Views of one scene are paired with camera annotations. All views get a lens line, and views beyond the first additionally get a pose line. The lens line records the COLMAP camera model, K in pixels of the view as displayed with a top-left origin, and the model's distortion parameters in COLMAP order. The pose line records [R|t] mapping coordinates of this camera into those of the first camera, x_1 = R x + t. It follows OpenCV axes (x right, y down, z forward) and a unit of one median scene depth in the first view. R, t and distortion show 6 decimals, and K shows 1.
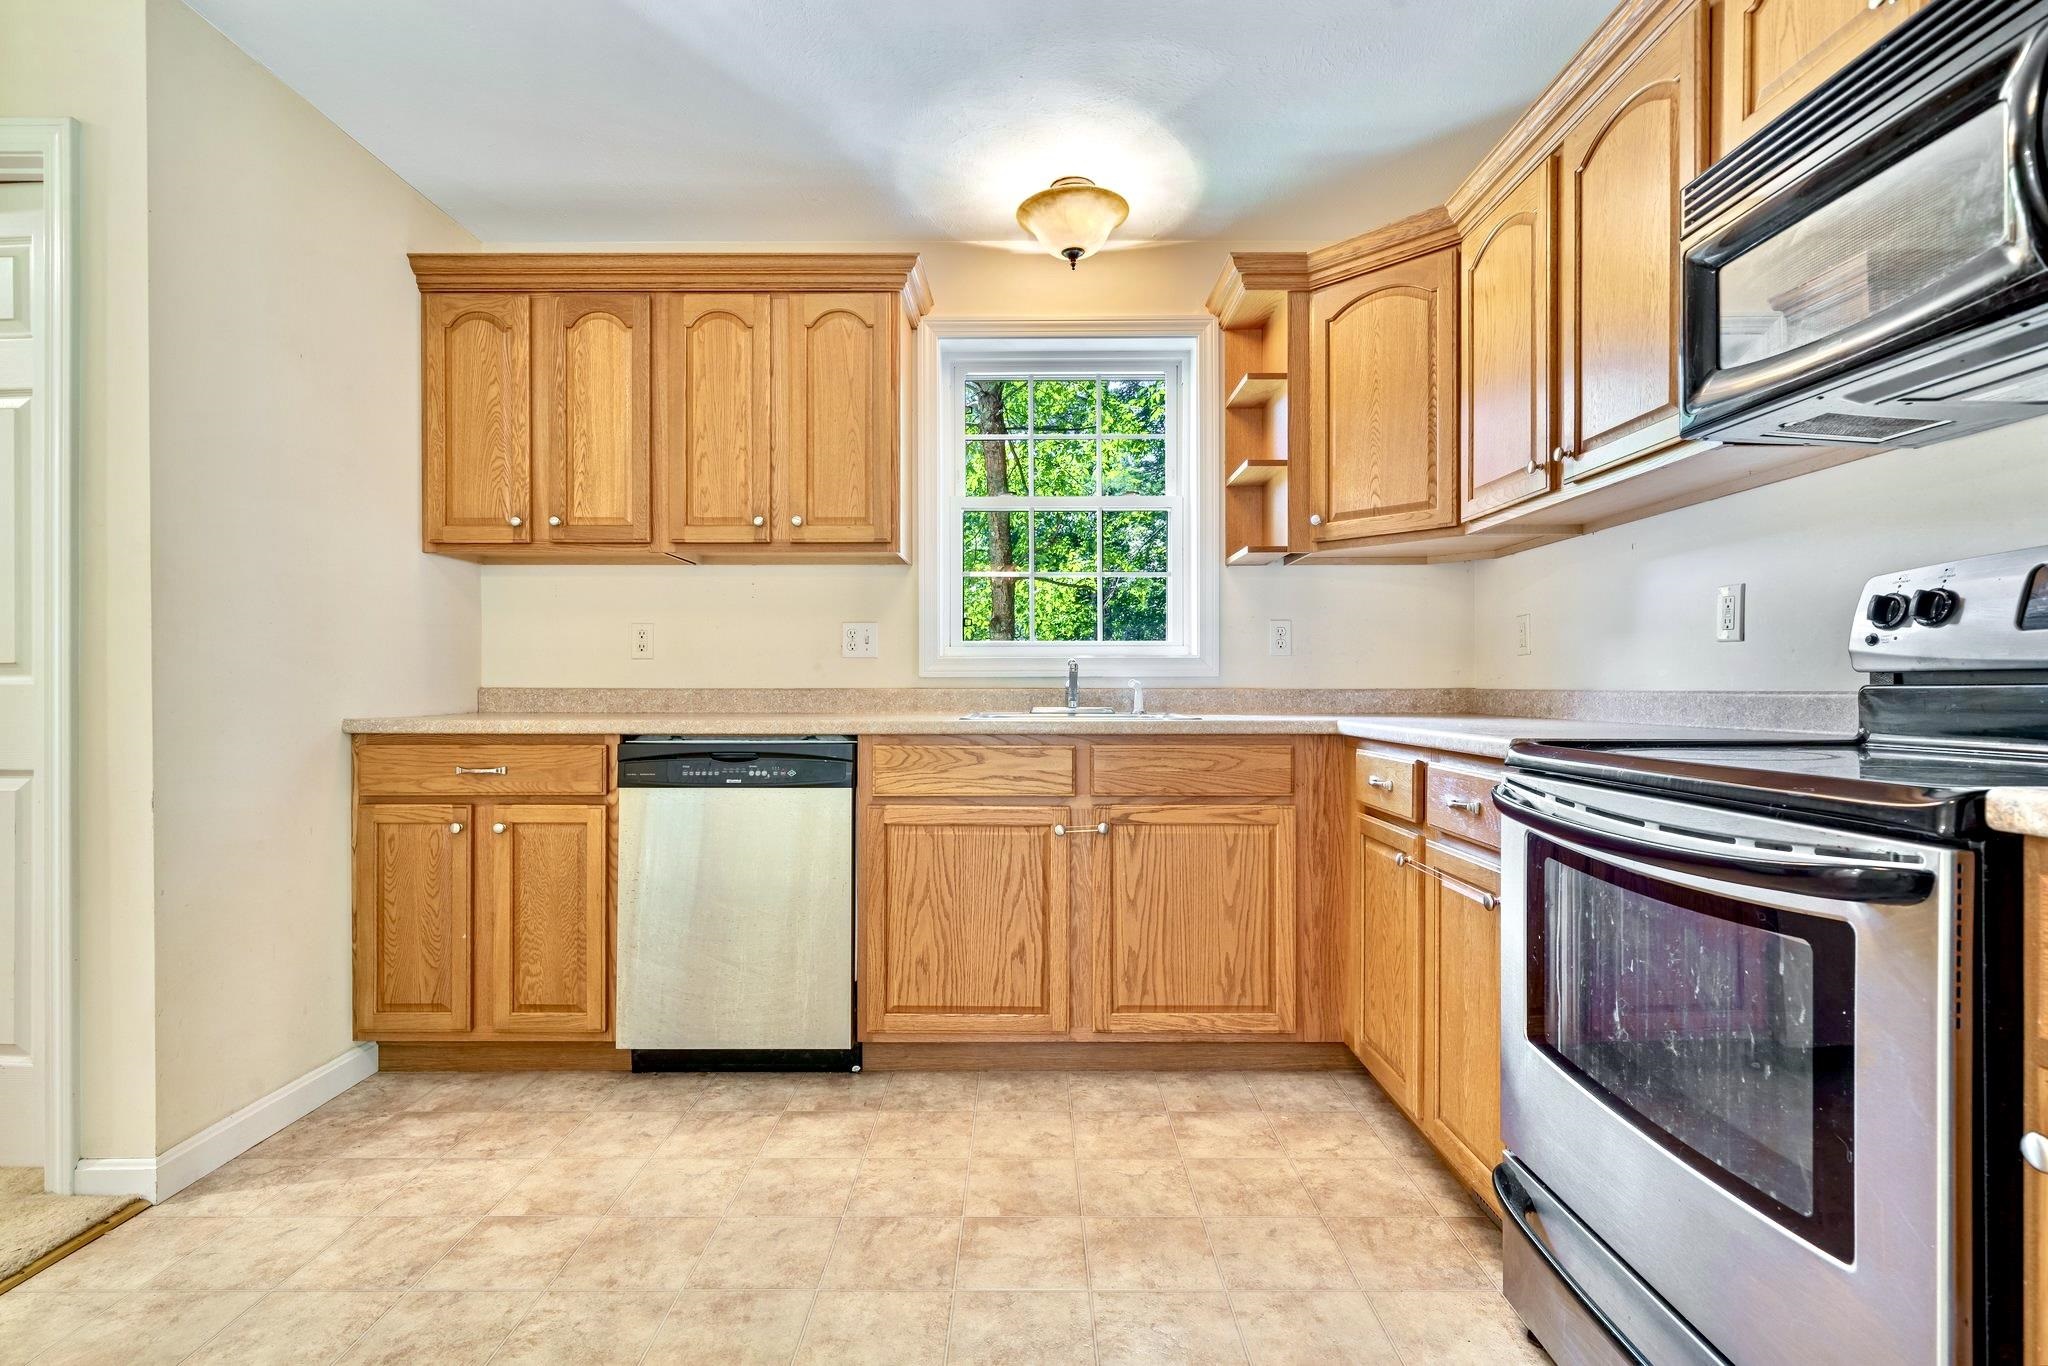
lens RADIAL K [[970.0, 0, 1019.3], [0, 970.0, 684.9], [0, 0, 1]] dist [0.001144, 0.000103]
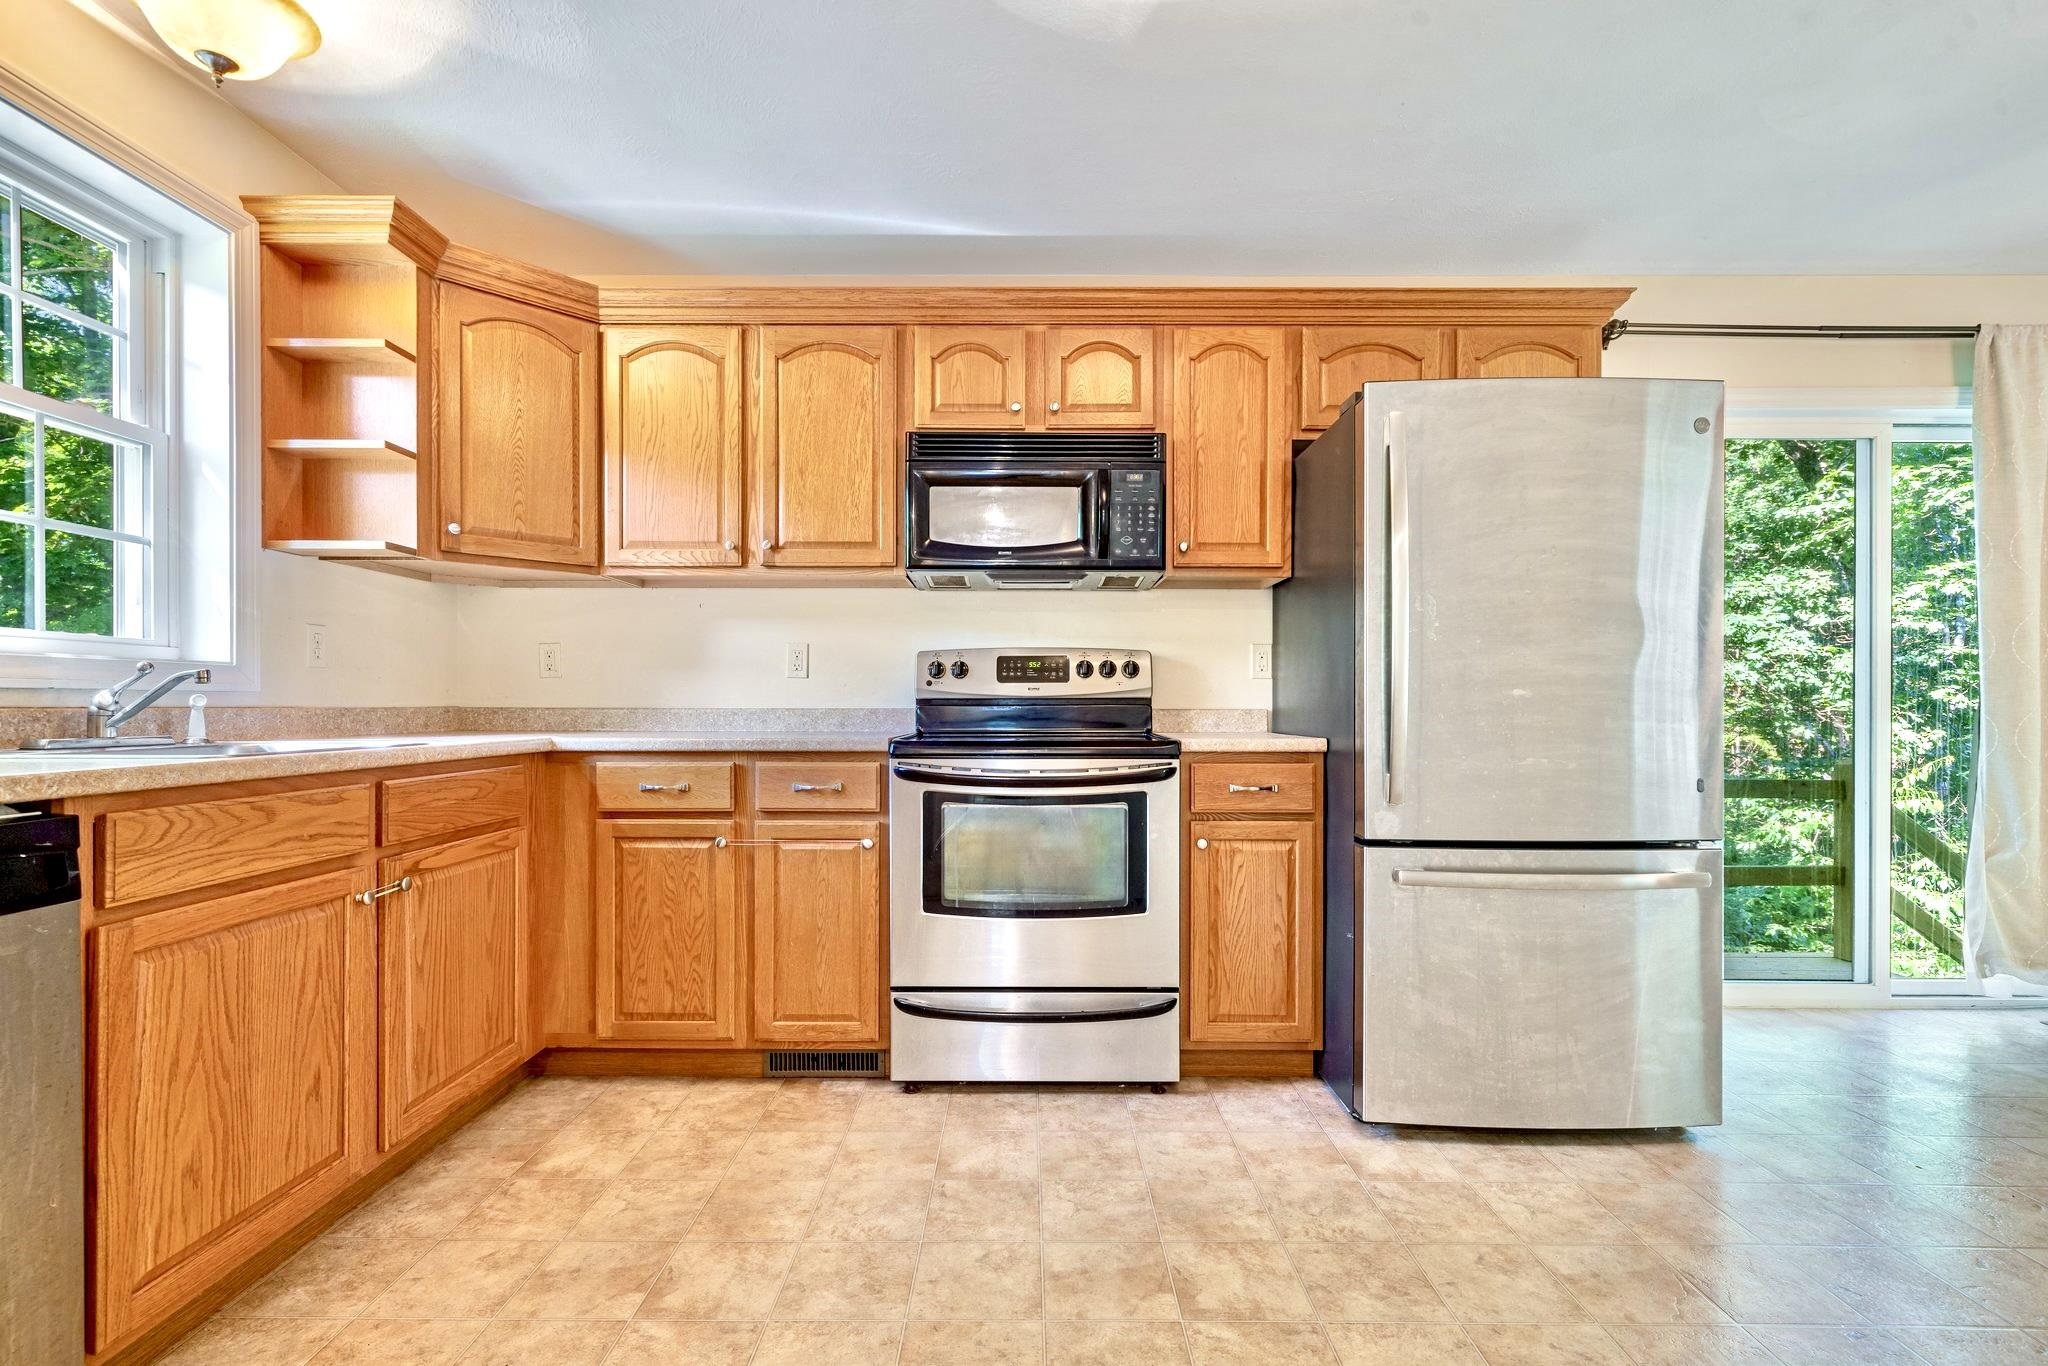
lens RADIAL K [[940.4, 0, 1022.8], [0, 940.4, 707.8], [0, 0, 1]] dist [0.000447, 0.000528]
pose [[-0.002431, -0.001742, 0.999996, -0.673136], [-0.003739, 0.999992, 0.001733, 0.000803], [-0.999990, -0.003734, -0.002437, 0.493095]]
